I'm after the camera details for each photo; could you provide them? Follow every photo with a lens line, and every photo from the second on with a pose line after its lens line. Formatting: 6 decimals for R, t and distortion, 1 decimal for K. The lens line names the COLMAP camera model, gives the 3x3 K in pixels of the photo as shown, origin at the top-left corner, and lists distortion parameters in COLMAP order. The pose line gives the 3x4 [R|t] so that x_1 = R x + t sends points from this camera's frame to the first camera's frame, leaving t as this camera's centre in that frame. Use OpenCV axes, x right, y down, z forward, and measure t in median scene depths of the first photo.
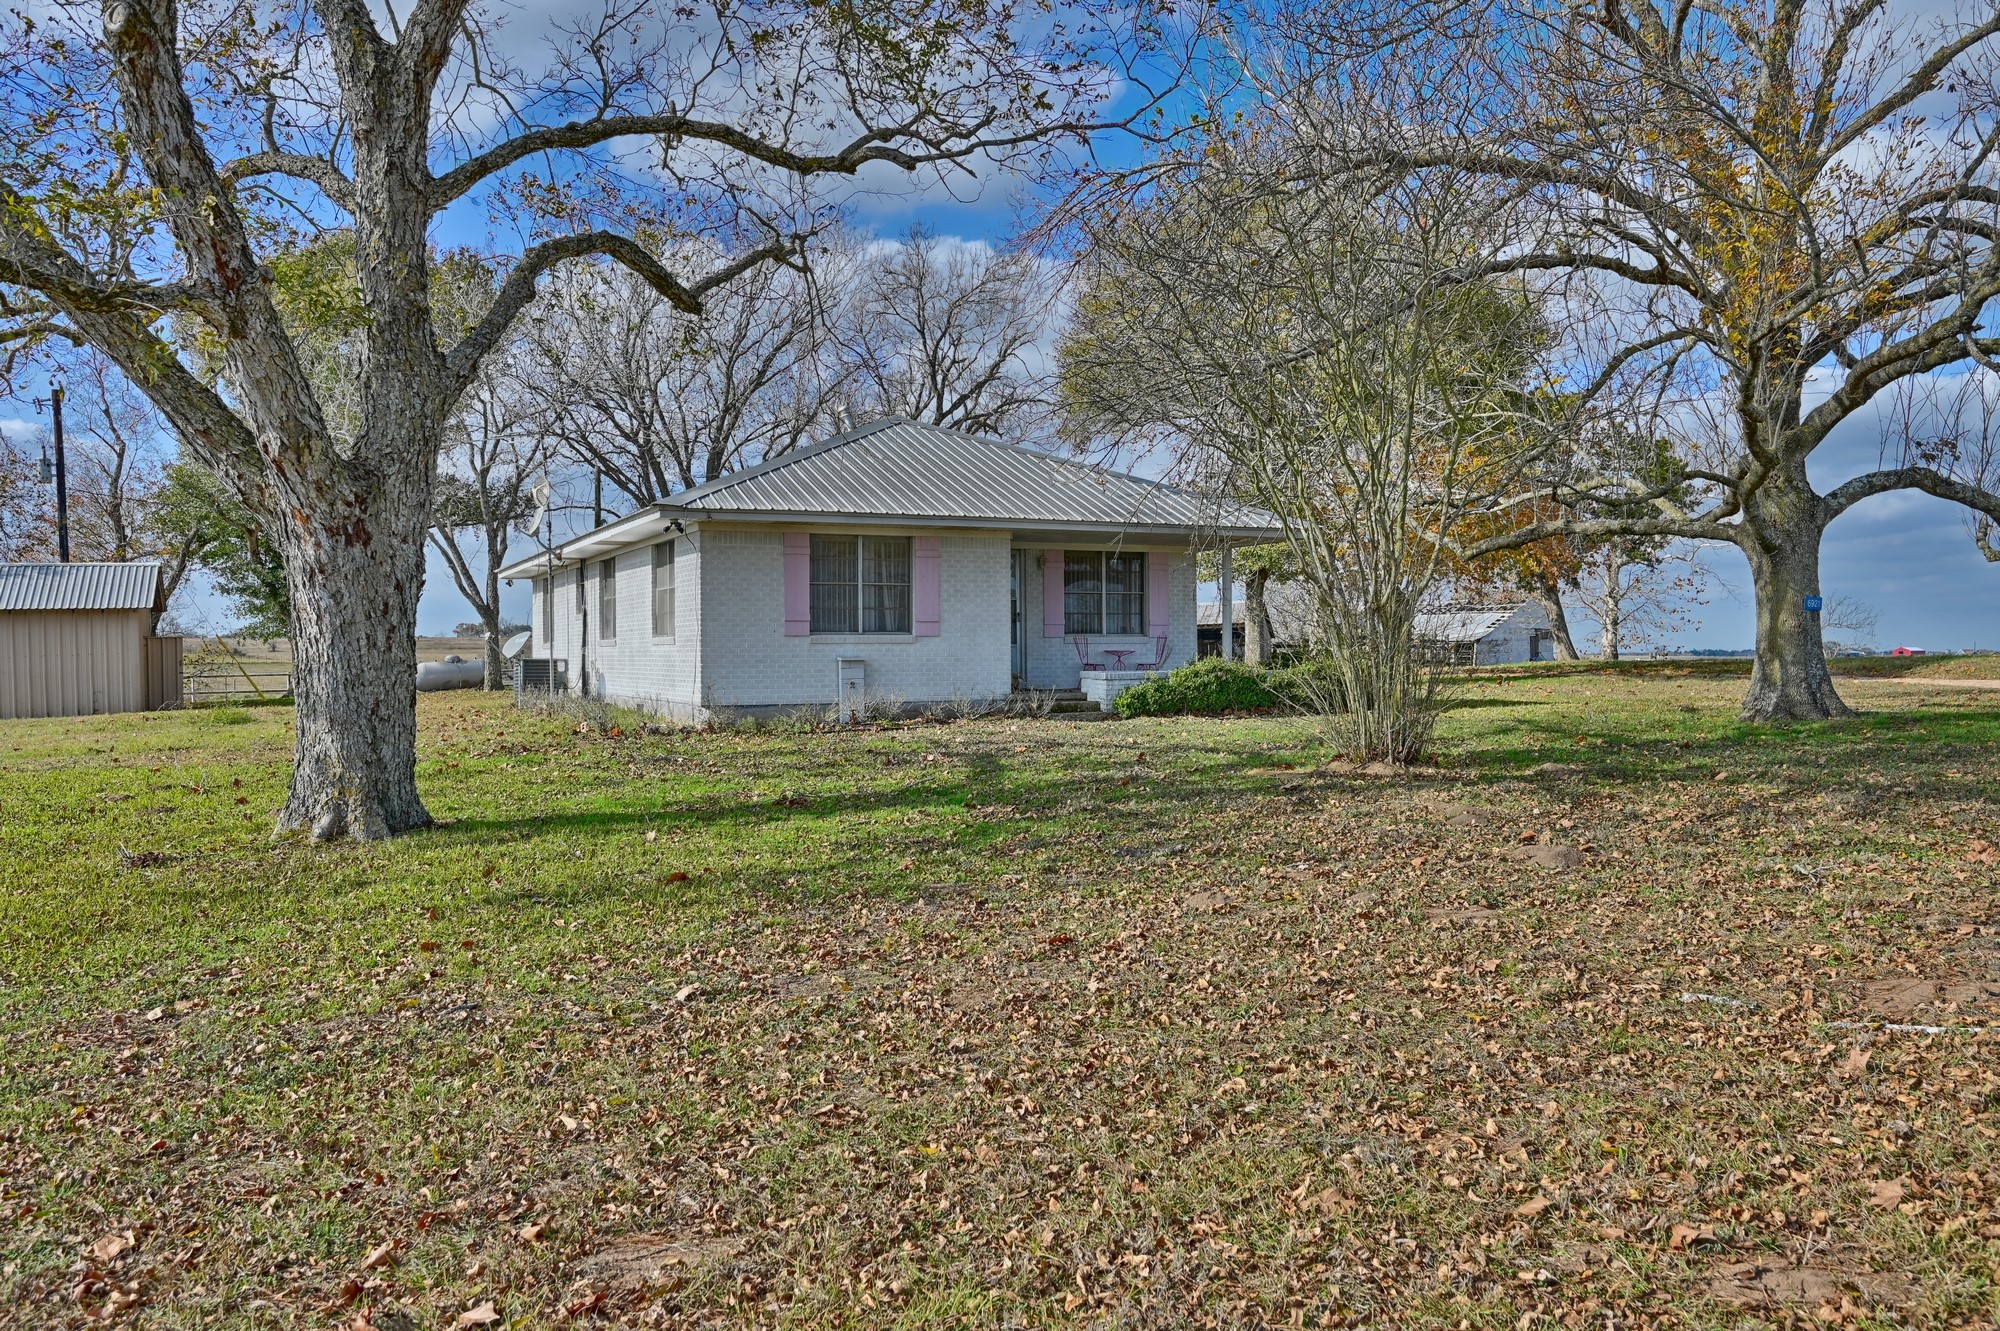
lens RADIAL K [[1535.5, 0, 999.7], [0, 1535.5, 668.0], [0, 0, 1]] dist [0.003650, 0.000770]
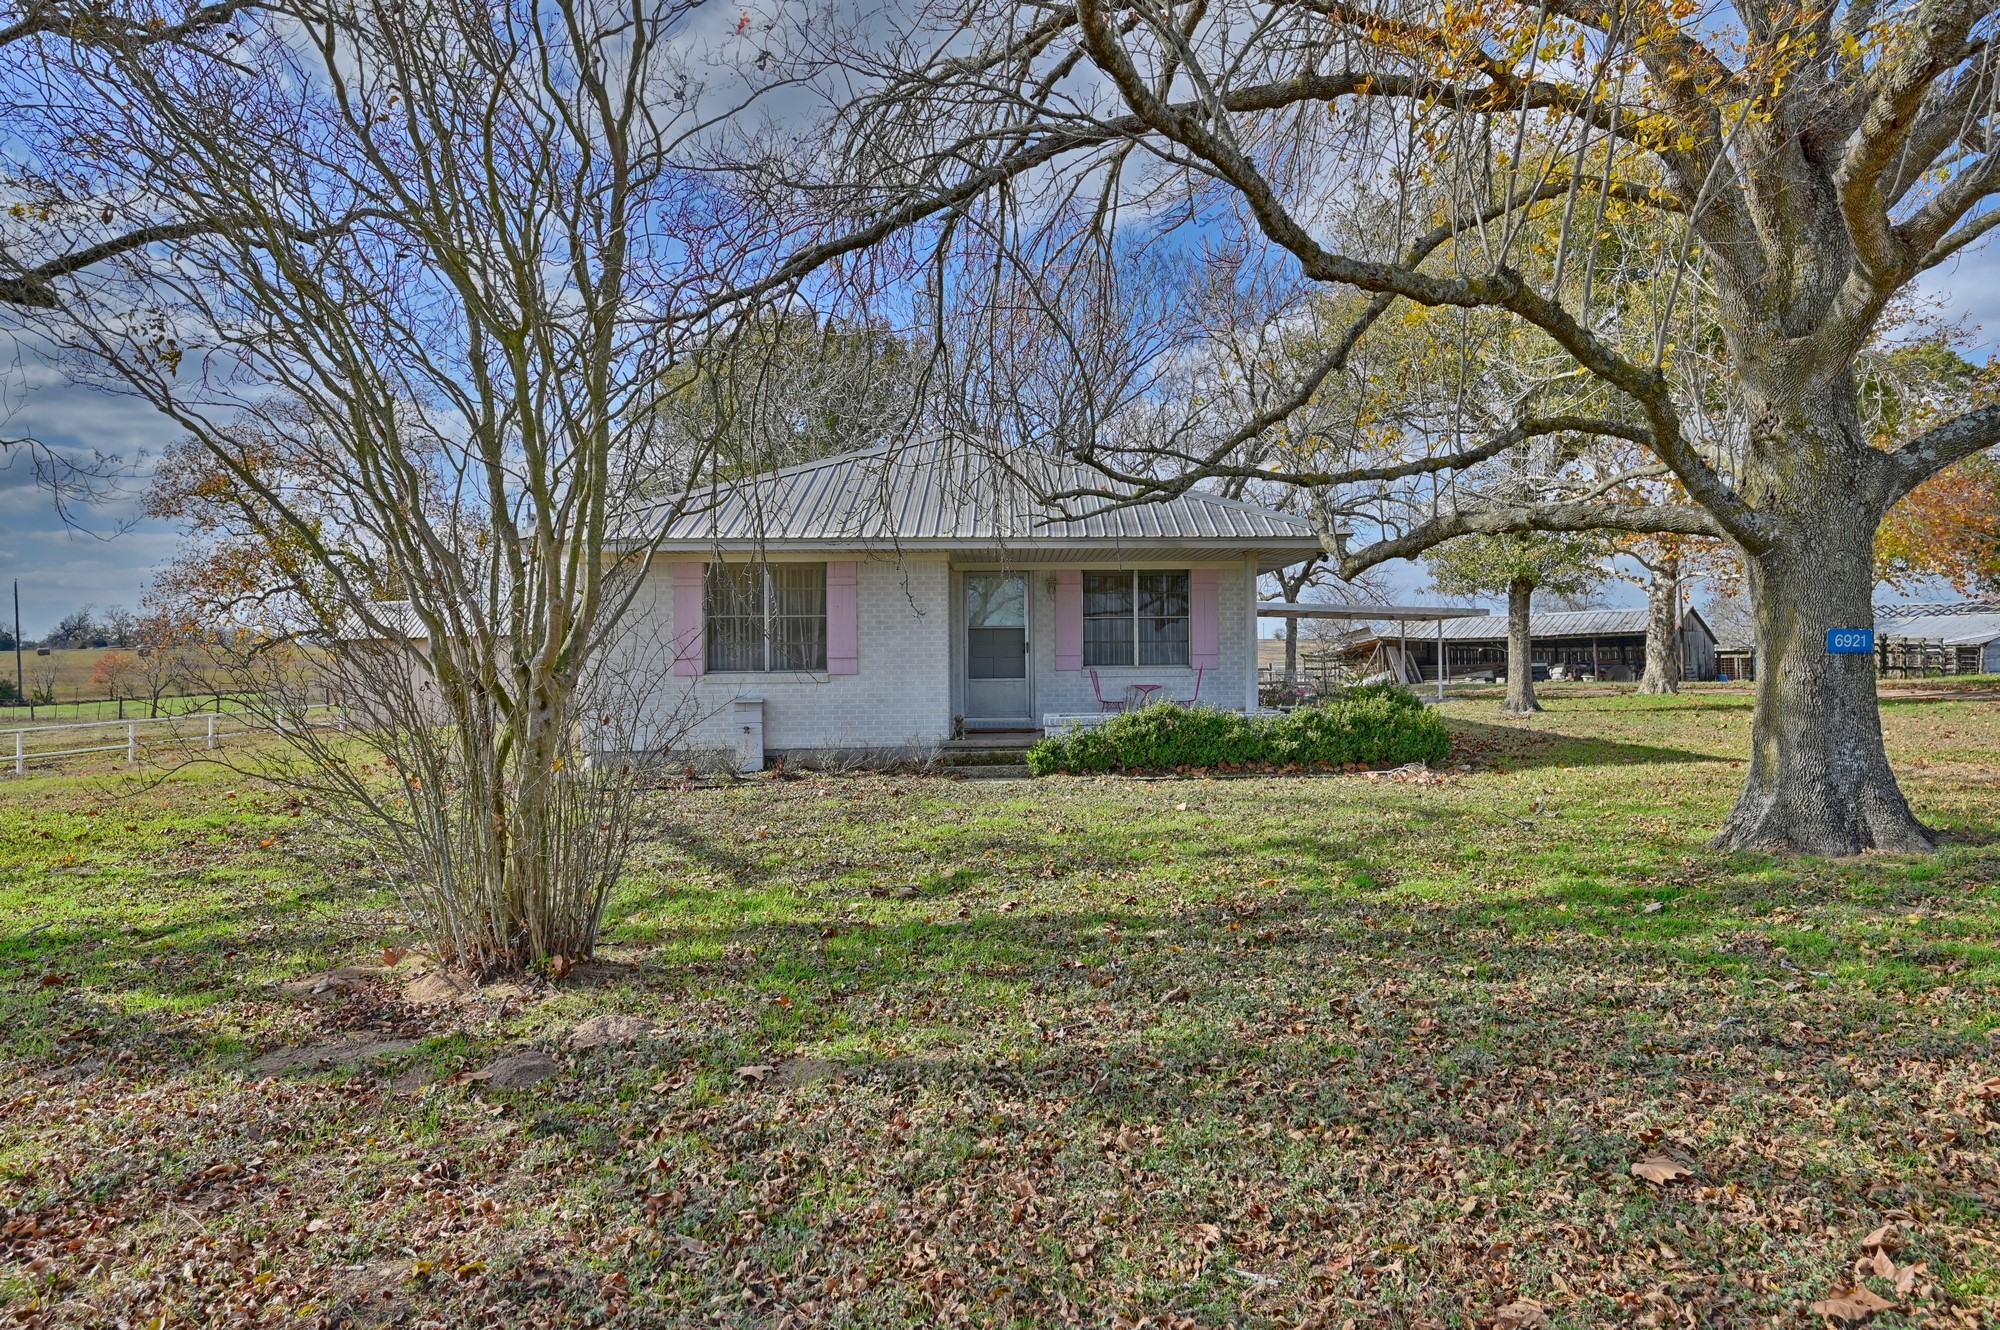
lens RADIAL K [[1316.8, 0, 999.9], [0, 1316.8, 662.4], [0, 0, 1]] dist [-0.006023, -0.001233]
pose [[0.910469, -0.000982, -0.413577, 0.353051], [0.001253, 0.999999, 0.000386, -0.027884], [0.413576, -0.000870, 0.910469, 0.344134]]
